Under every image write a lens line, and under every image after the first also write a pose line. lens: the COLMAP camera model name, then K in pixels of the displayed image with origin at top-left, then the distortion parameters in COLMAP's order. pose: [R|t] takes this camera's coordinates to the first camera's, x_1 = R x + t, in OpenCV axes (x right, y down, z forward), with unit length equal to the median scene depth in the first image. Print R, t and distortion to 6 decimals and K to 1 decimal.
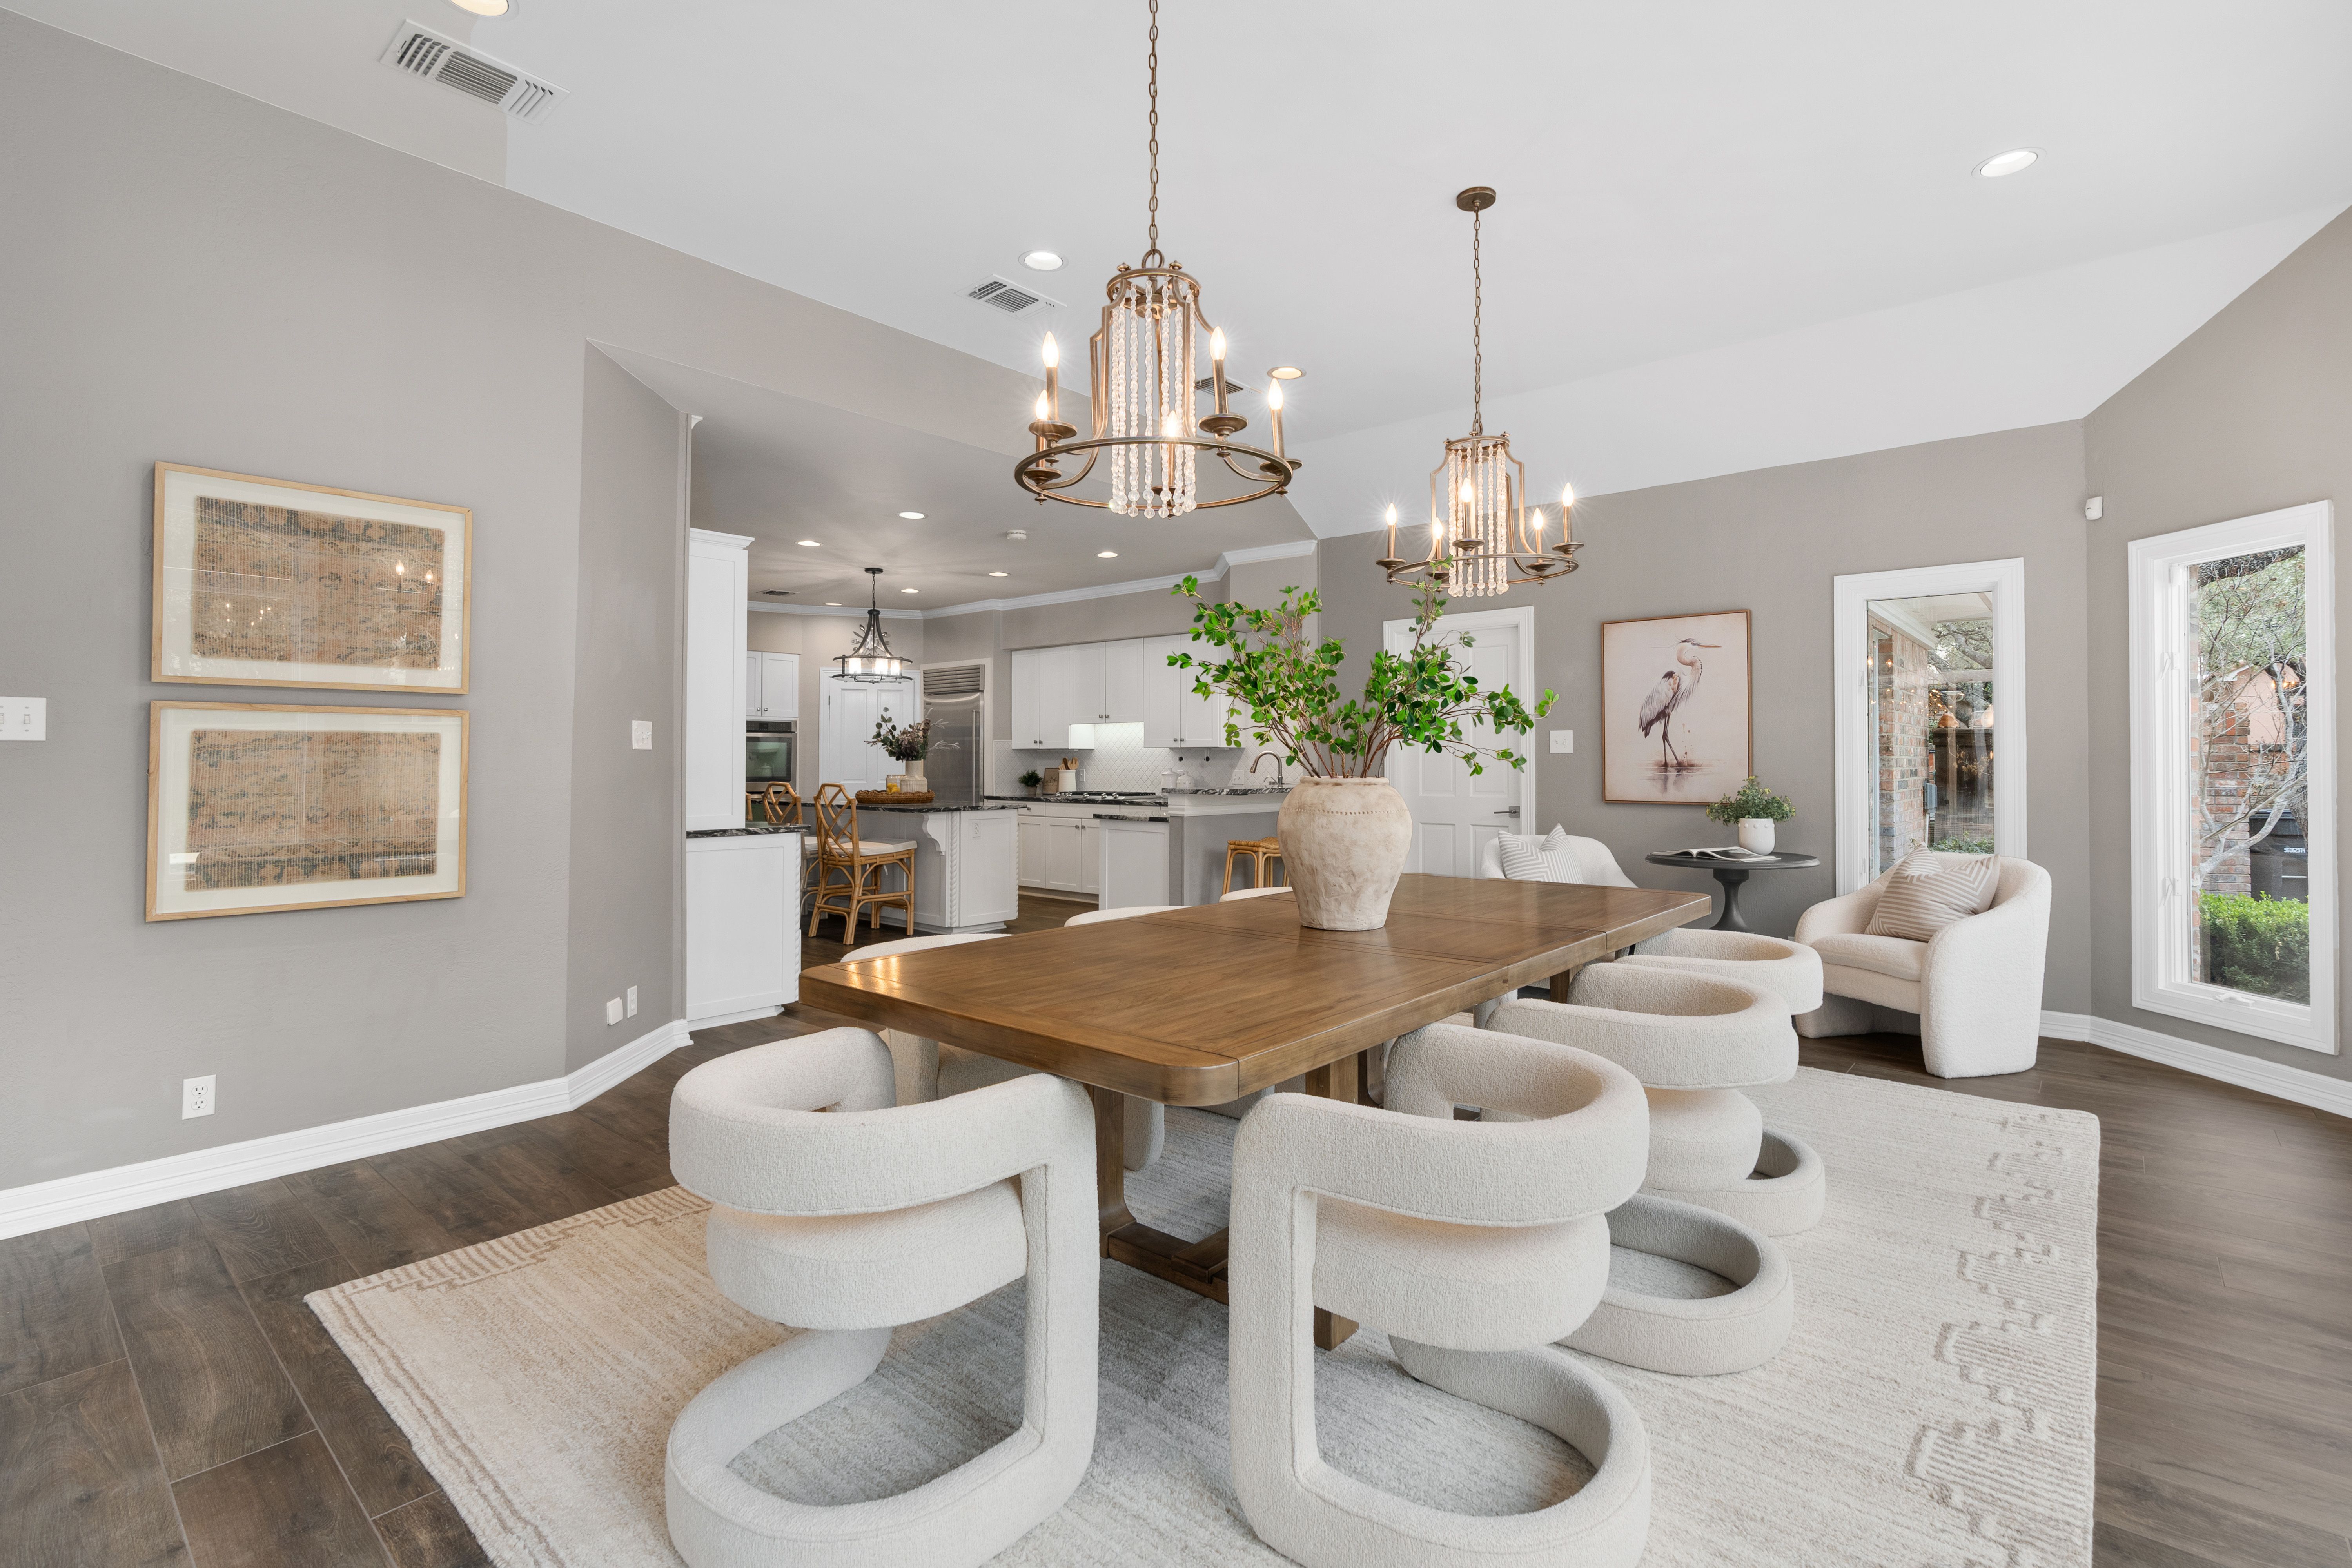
lens RADIAL K [[1081.8, 0, 1179.6], [0, 1081.8, 741.3], [0, 0, 1]] dist [-0.002234, 0.000210]
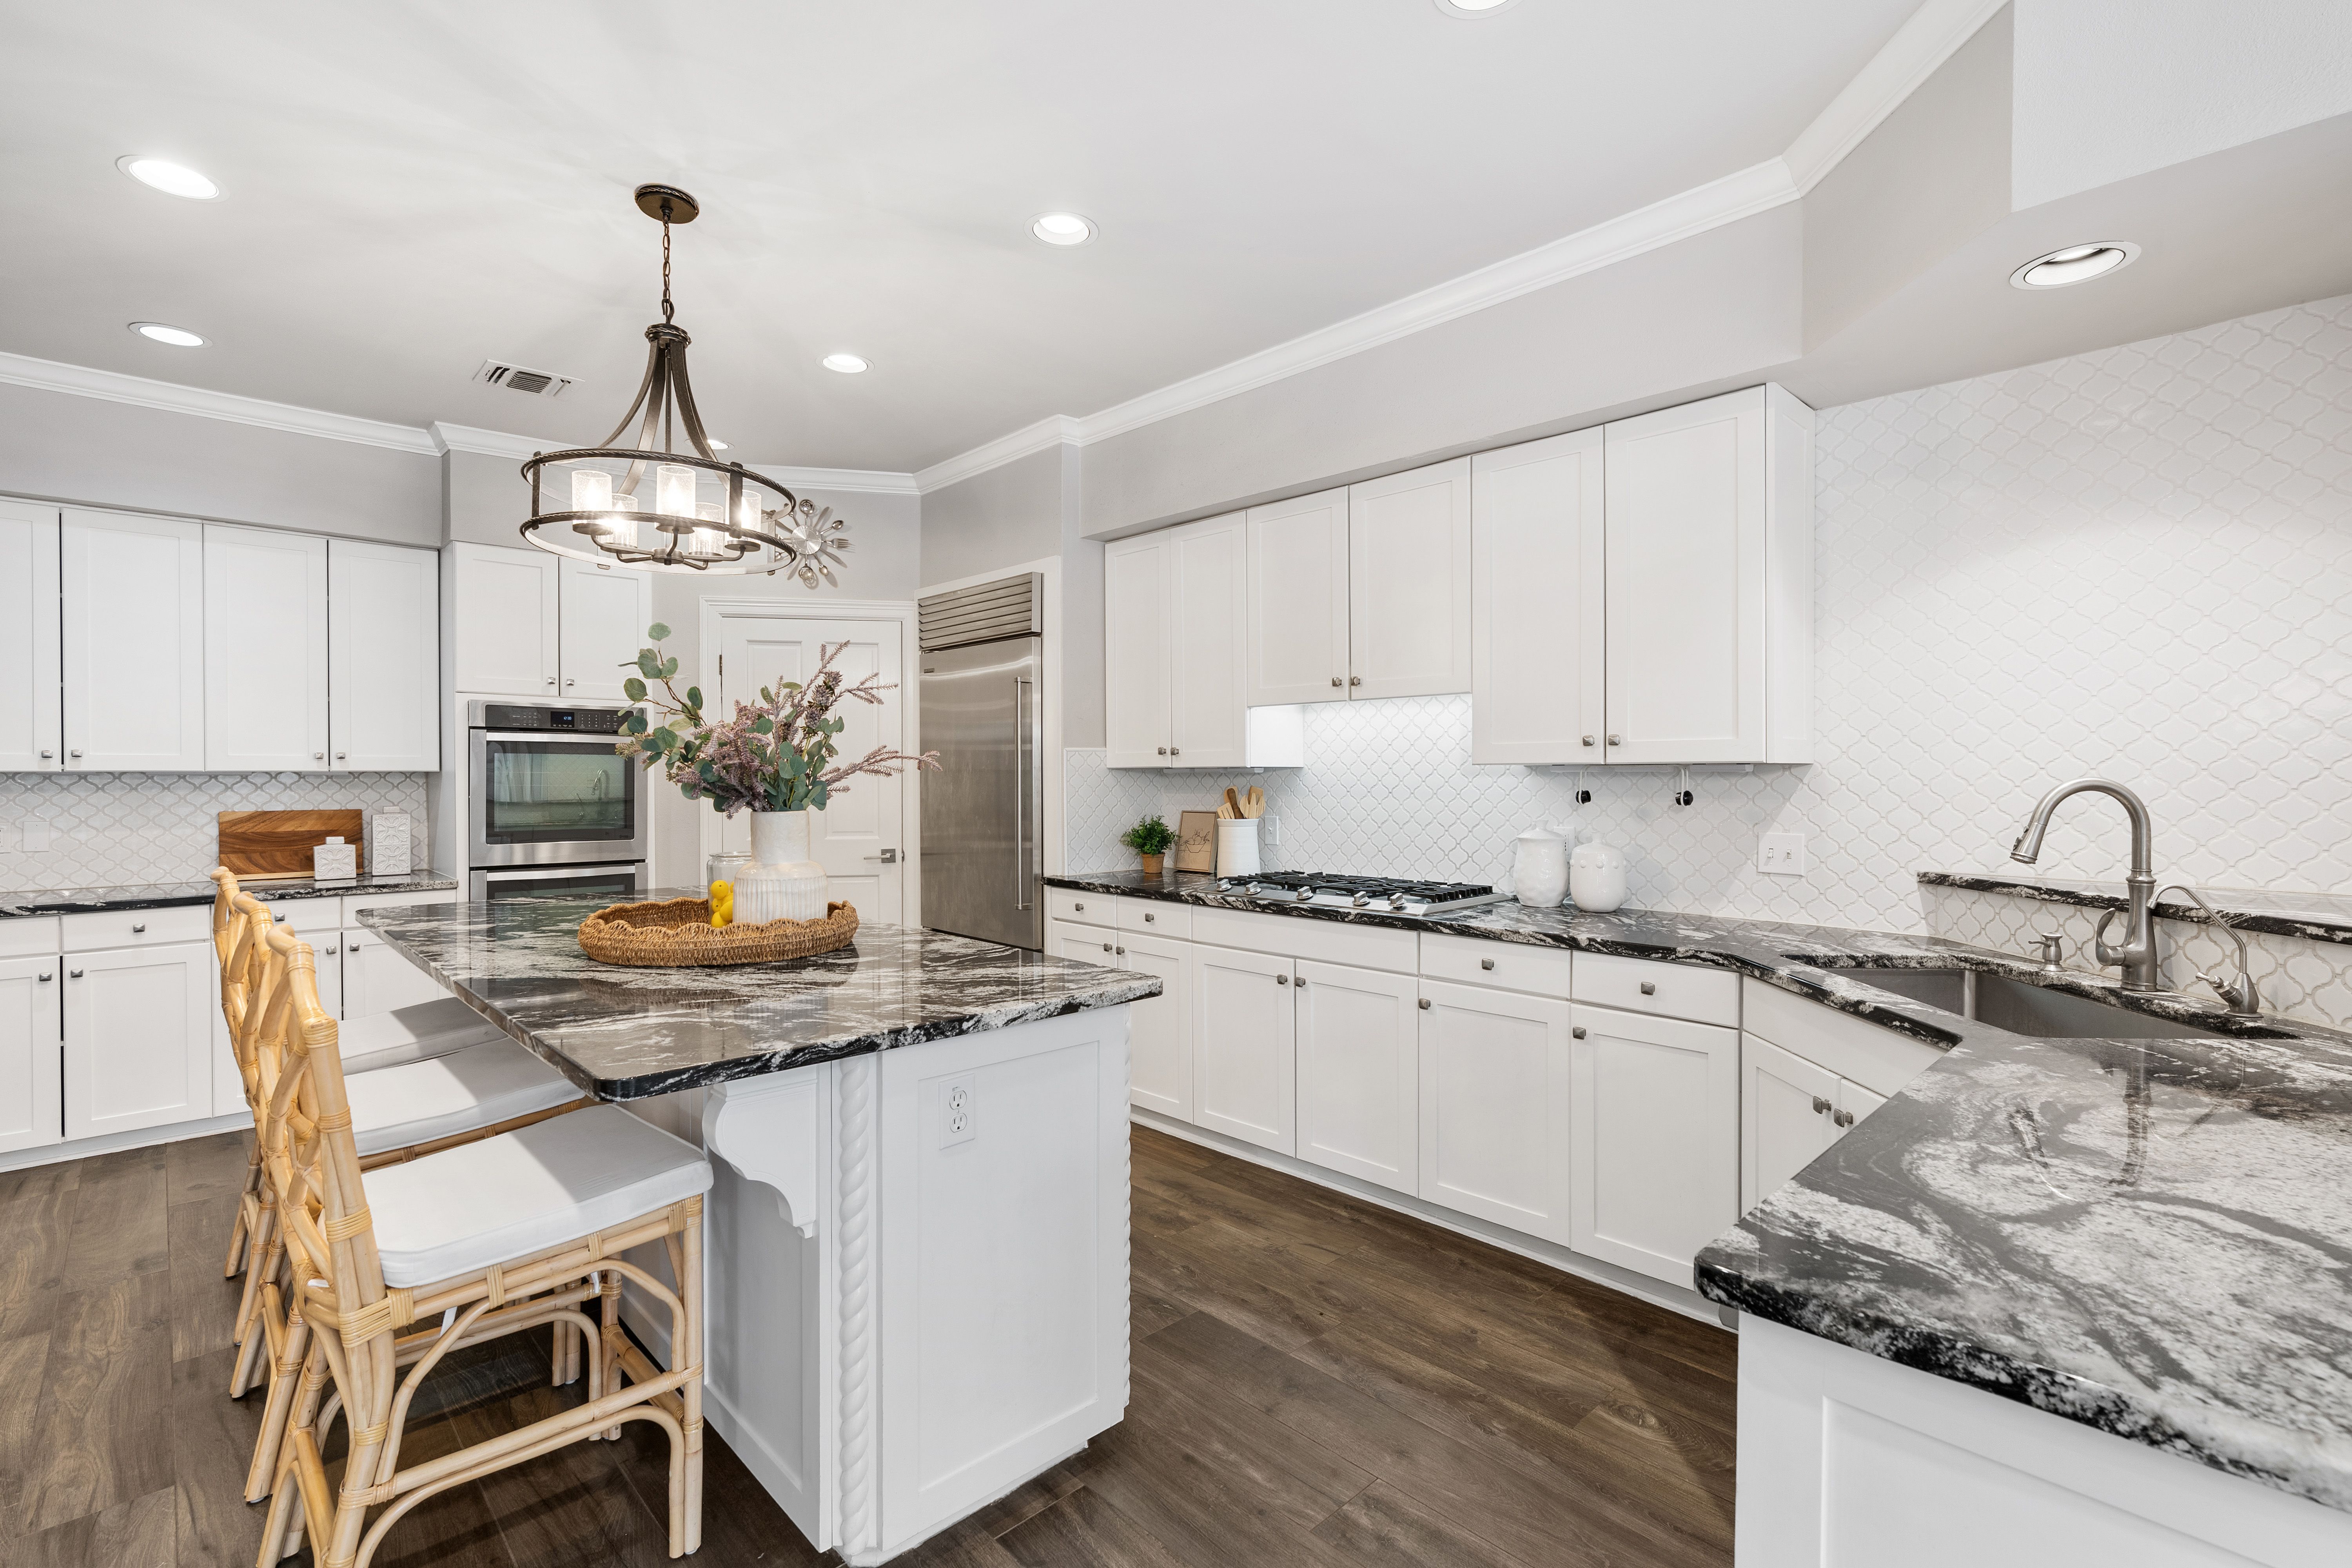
lens RADIAL K [[1061.6, 0, 1179.6], [0, 1061.6, 780.1], [0, 0, 1]] dist [-0.011412, 0.004559]
pose [[0.996351, -0.001070, -0.085341, -0.097075], [0.002911, 0.999766, 0.021448, 0.003156], [0.085298, -0.021618, 0.996121, 0.628861]]
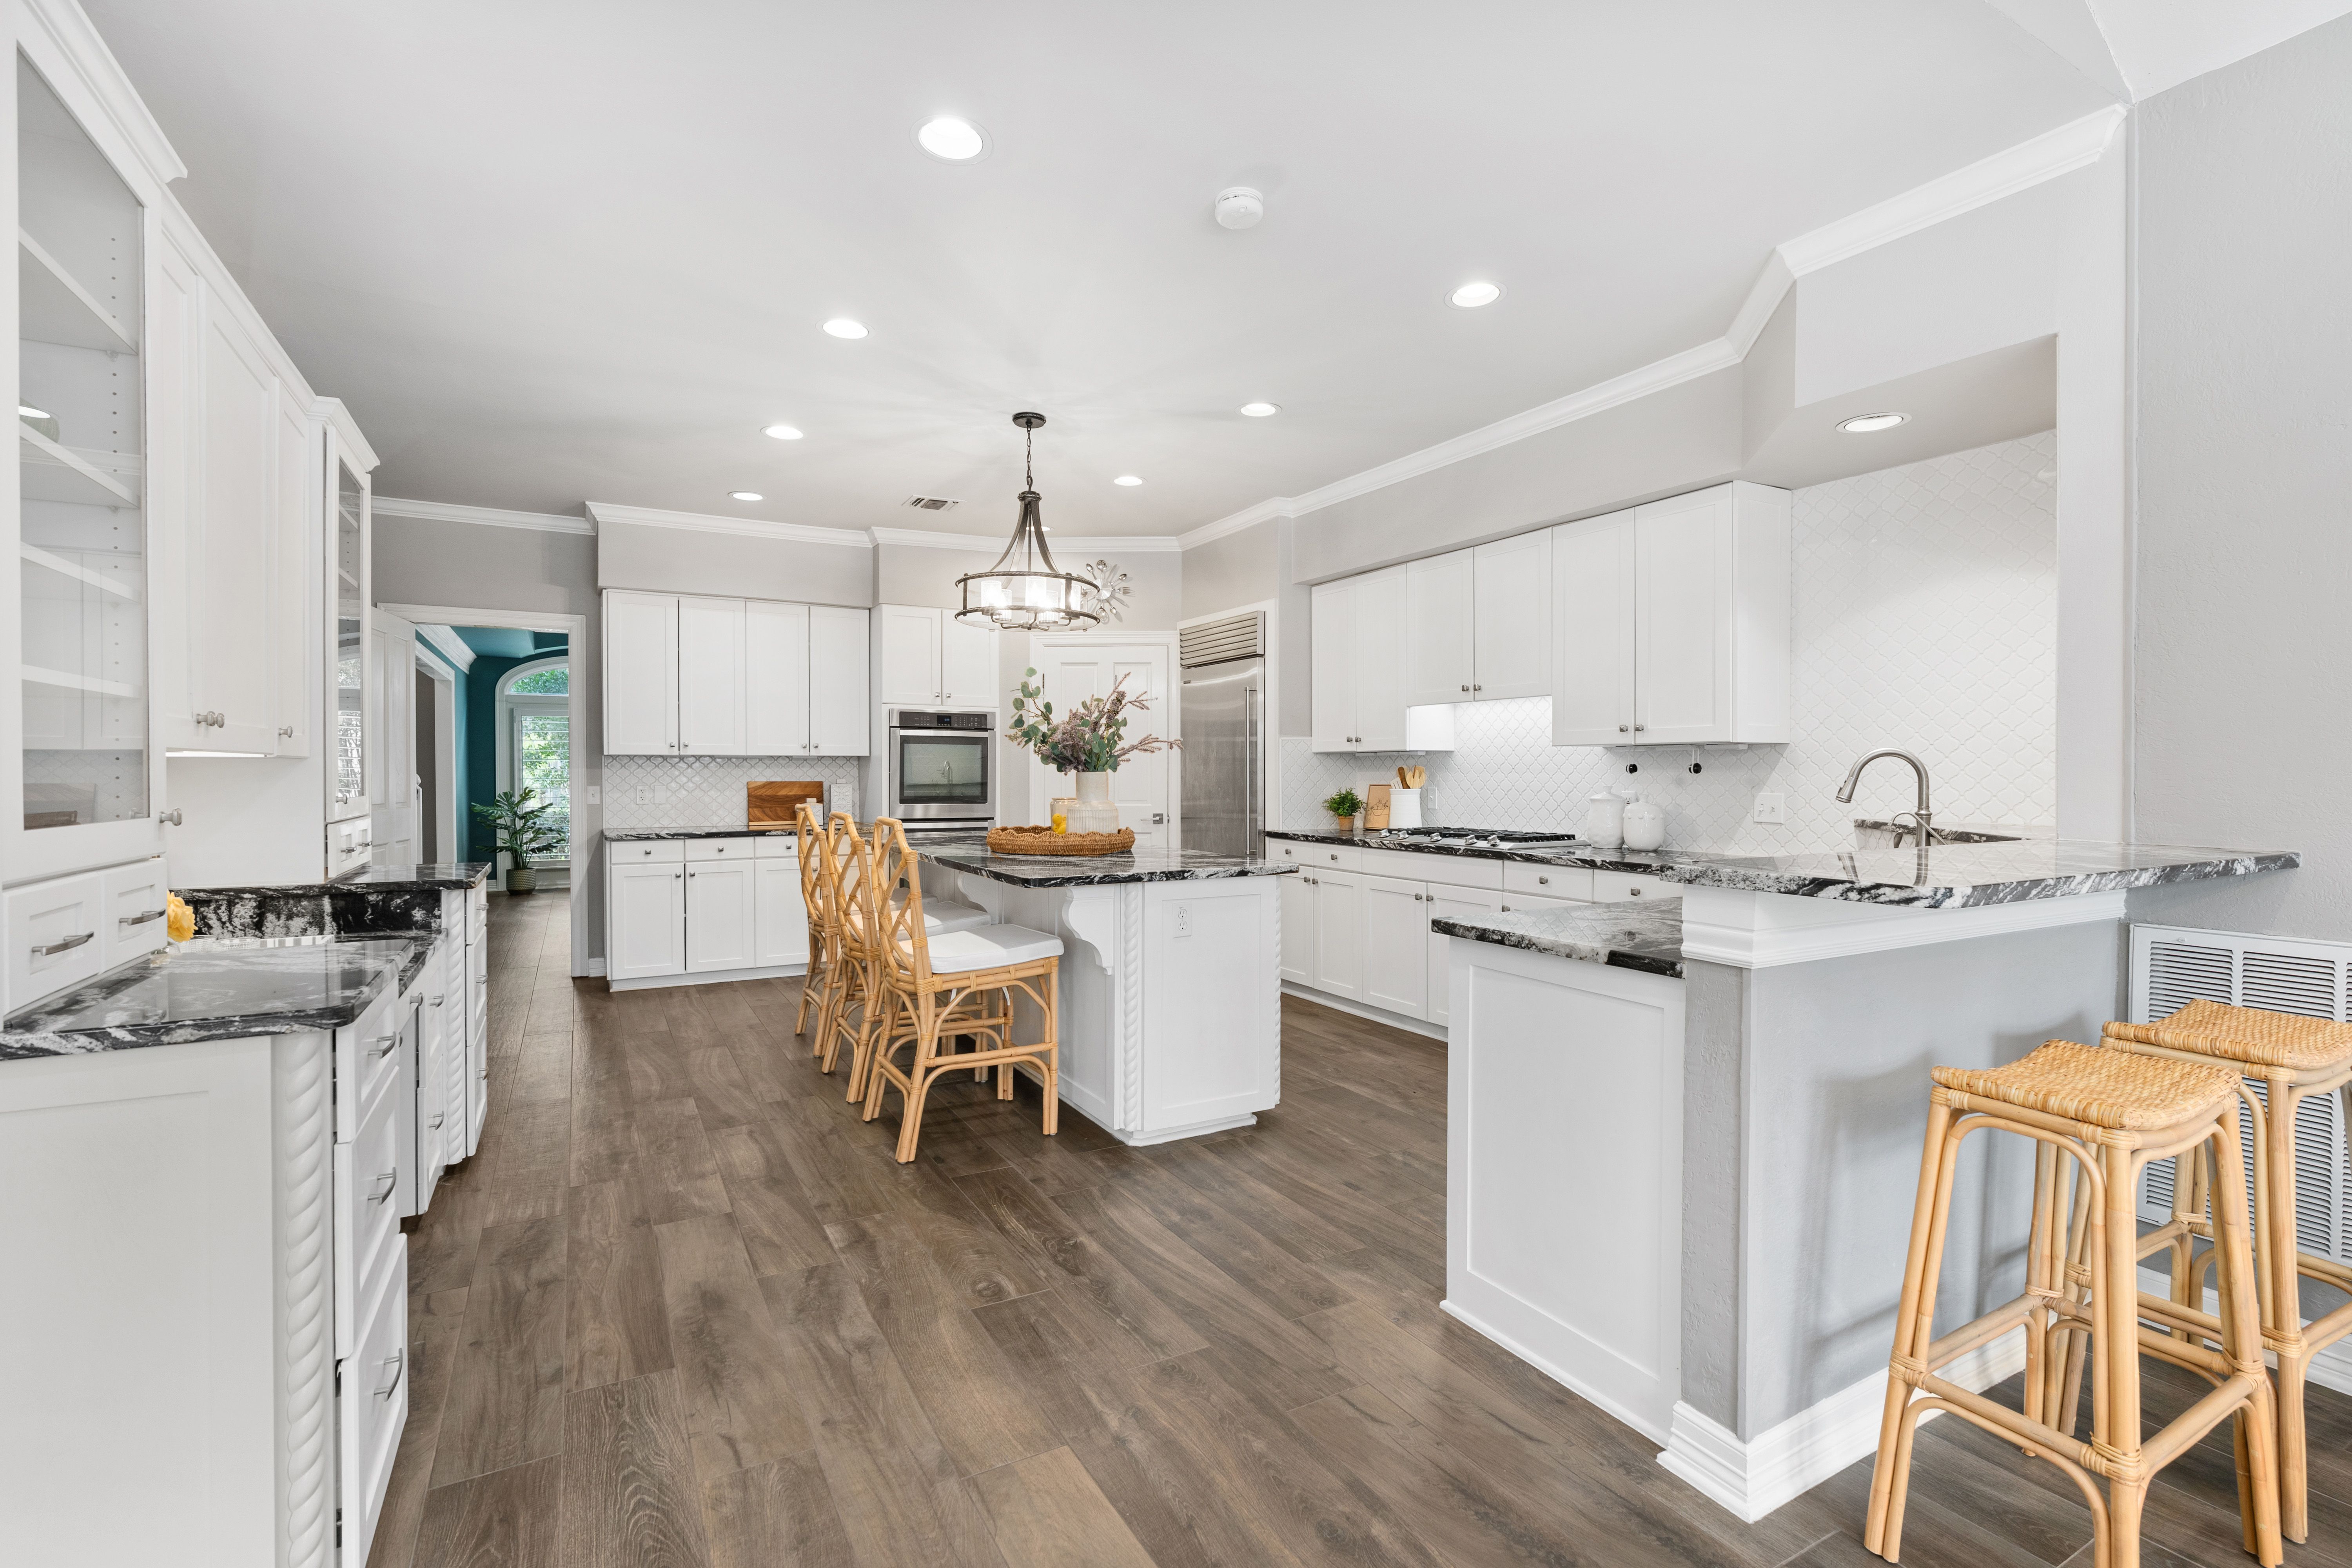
lens RADIAL K [[1069.2, 0, 1178.7], [0, 1069.2, 779.2], [0, 0, 1]] dist [-0.012319, 0.000334]
pose [[0.941575, 0.002652, -0.336792, -0.028866], [0.005369, 0.999724, 0.022881, 0.008786], [0.336760, -0.023352, 0.941301, 0.463423]]
